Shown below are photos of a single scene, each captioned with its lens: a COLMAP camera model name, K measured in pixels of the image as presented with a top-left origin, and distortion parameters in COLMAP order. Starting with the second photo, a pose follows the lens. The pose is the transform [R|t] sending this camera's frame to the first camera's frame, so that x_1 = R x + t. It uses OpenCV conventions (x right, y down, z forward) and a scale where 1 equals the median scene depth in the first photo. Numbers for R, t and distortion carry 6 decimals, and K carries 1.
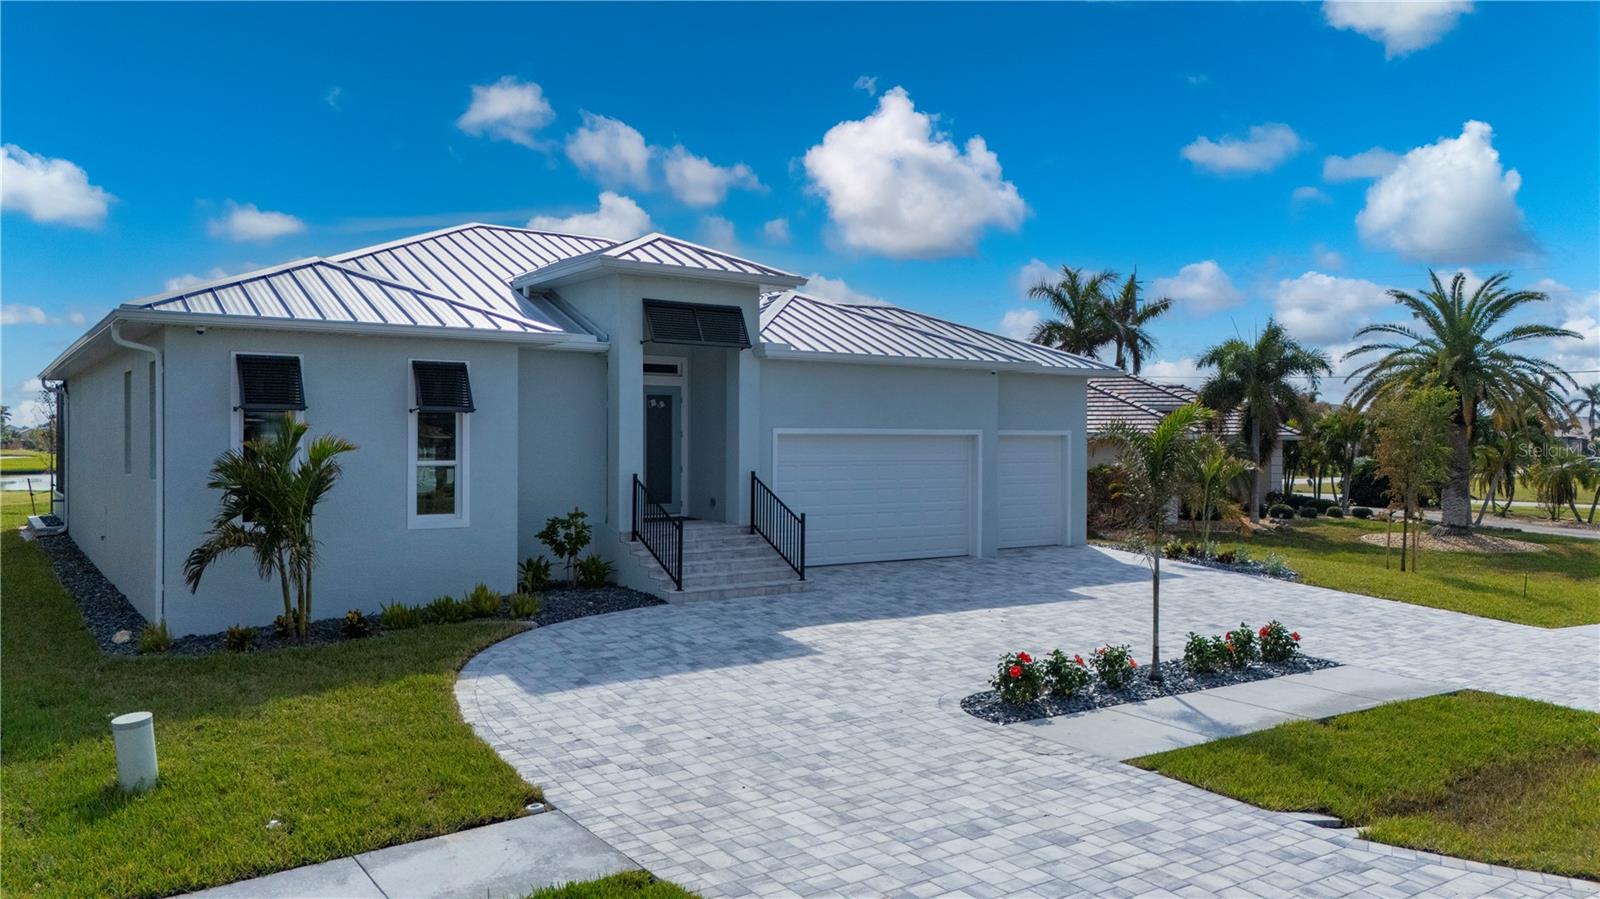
lens RADIAL K [[1180.7, 0, 797.7], [0, 1180.7, 452.3], [0, 0, 1]] dist [0.039476, -0.015542]
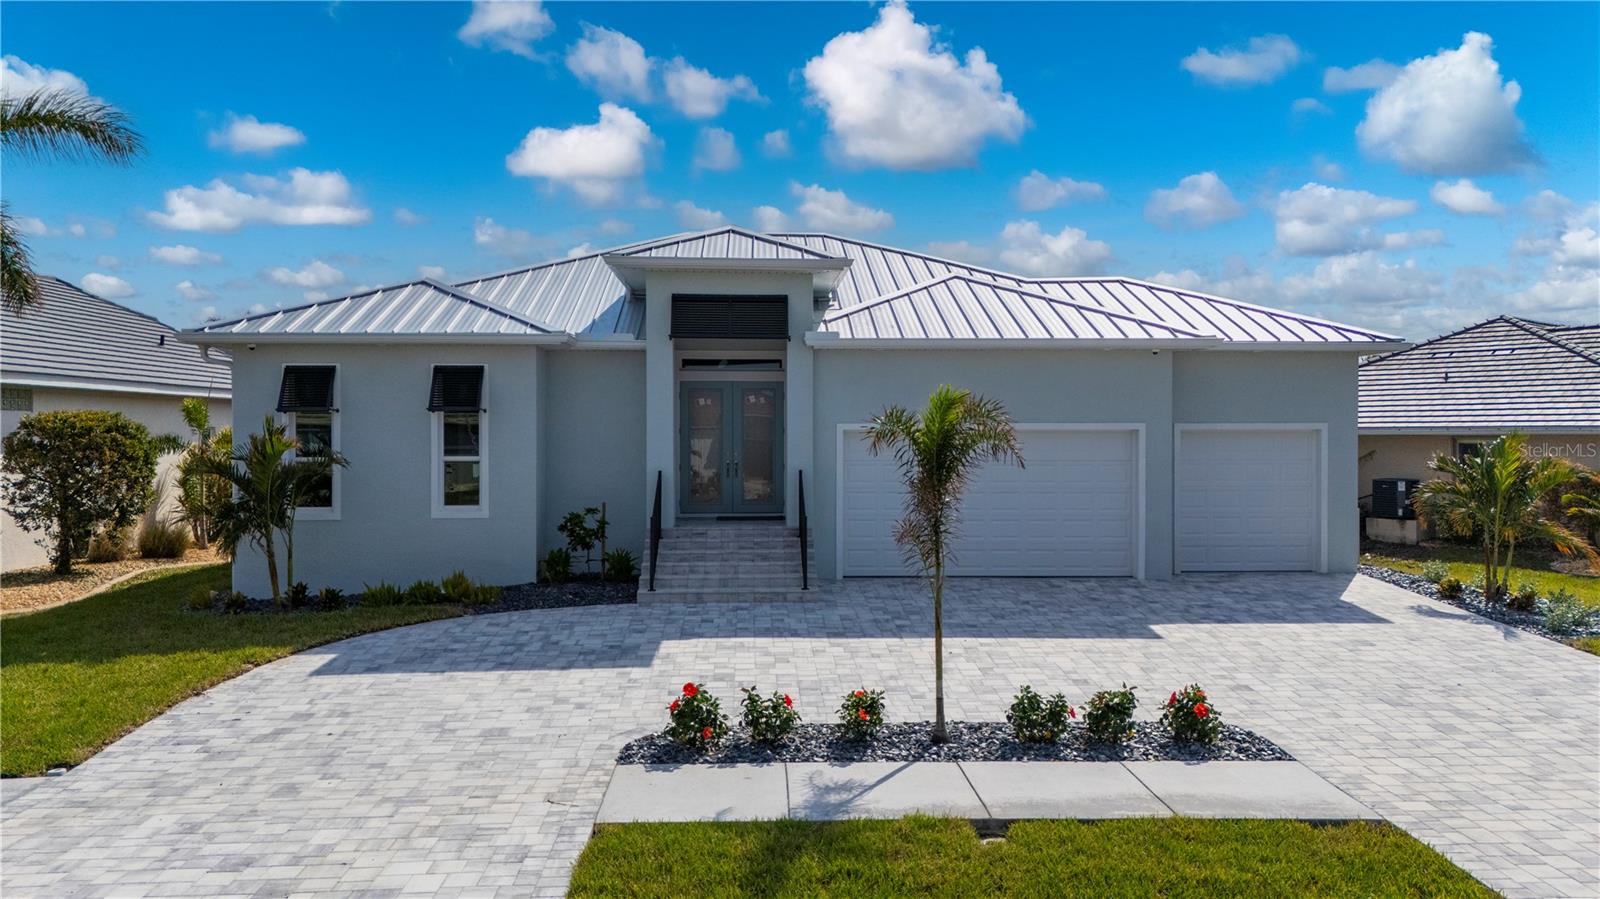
lens RADIAL K [[1180.7, 0, 800.1], [0, 1180.7, 453.2], [0, 0, 1]] dist [0.039476, -0.015542]
pose [[0.846873, 0.003575, -0.531783, 0.638117], [-0.002966, 0.999994, 0.002000, 0.001117], [0.531787, -0.000116, 0.846878, 0.291115]]
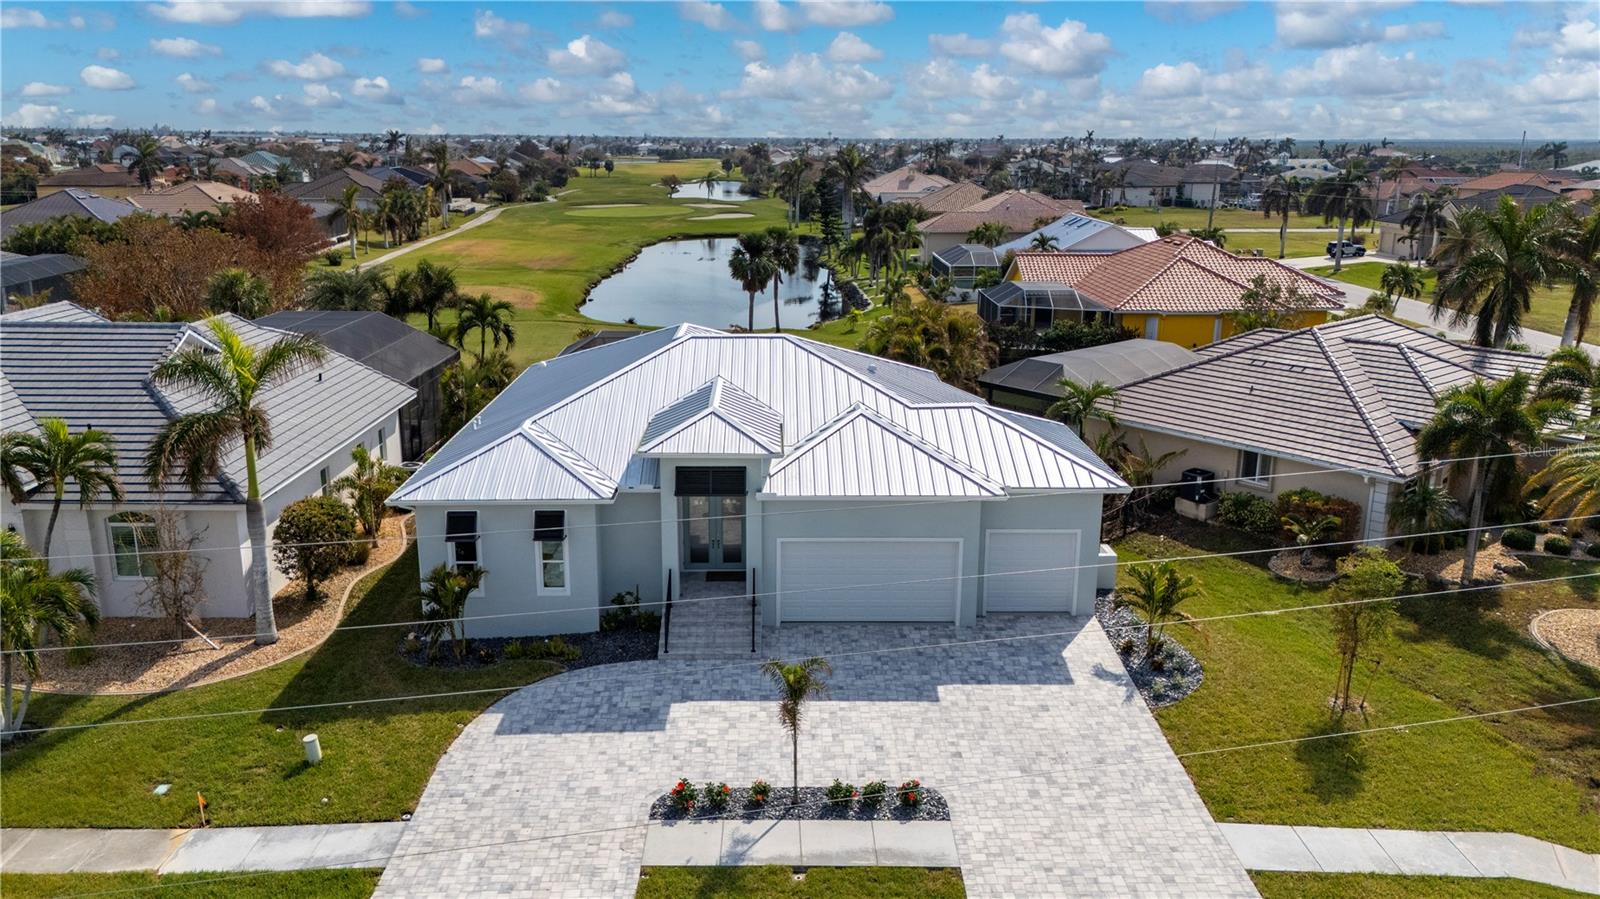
lens RADIAL K [[1180.7, 0, 802.6], [0, 1180.7, 439.1], [0, 0, 1]] dist [0.039476, -0.015542]
pose [[0.836607, 0.136717, -0.530469, 1.150075], [-0.010511, 0.972184, 0.233983, -0.724761], [0.547703, -0.190176, 0.814773, -0.293654]]
